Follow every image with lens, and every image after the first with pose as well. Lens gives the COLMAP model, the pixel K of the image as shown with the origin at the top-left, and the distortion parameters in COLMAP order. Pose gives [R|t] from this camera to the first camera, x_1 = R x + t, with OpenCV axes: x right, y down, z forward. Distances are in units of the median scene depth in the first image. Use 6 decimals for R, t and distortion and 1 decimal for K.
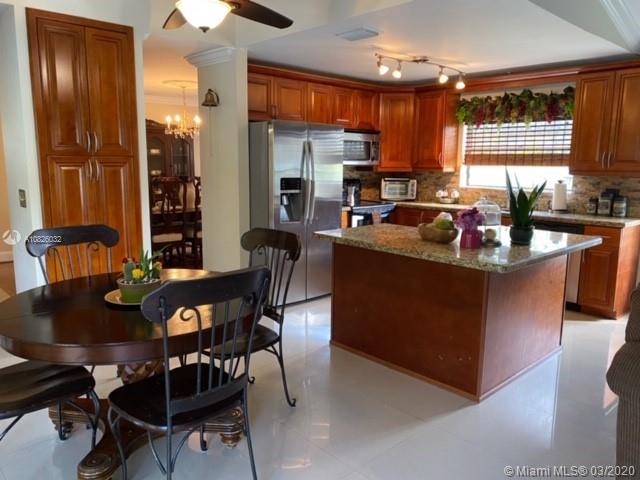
lens RADIAL K [[488.9, 0, 319.2], [0, 488.9, 240.3], [0, 0, 1]] dist [0.044824, -0.058833]
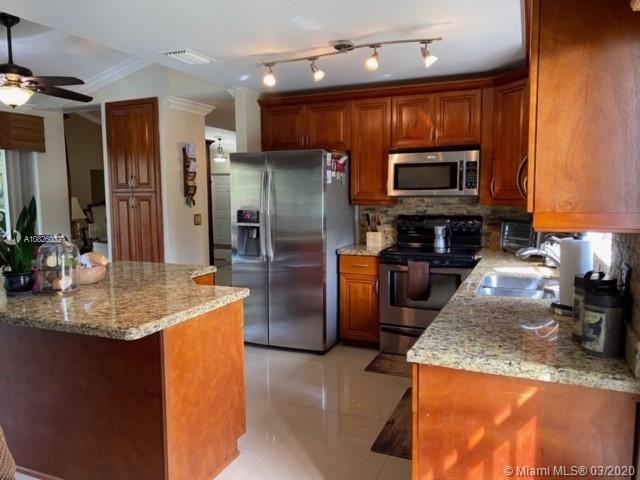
lens RADIAL K [[488.9, 0, 319.4], [0, 488.9, 238.1], [0, 0, 1]] dist [0.044824, -0.058833]
pose [[0.394709, 0.077931, -0.915495, 0.890140], [-0.138170, 0.990100, 0.024711, -0.118310], [0.908358, 0.116740, 0.401570, 0.754982]]
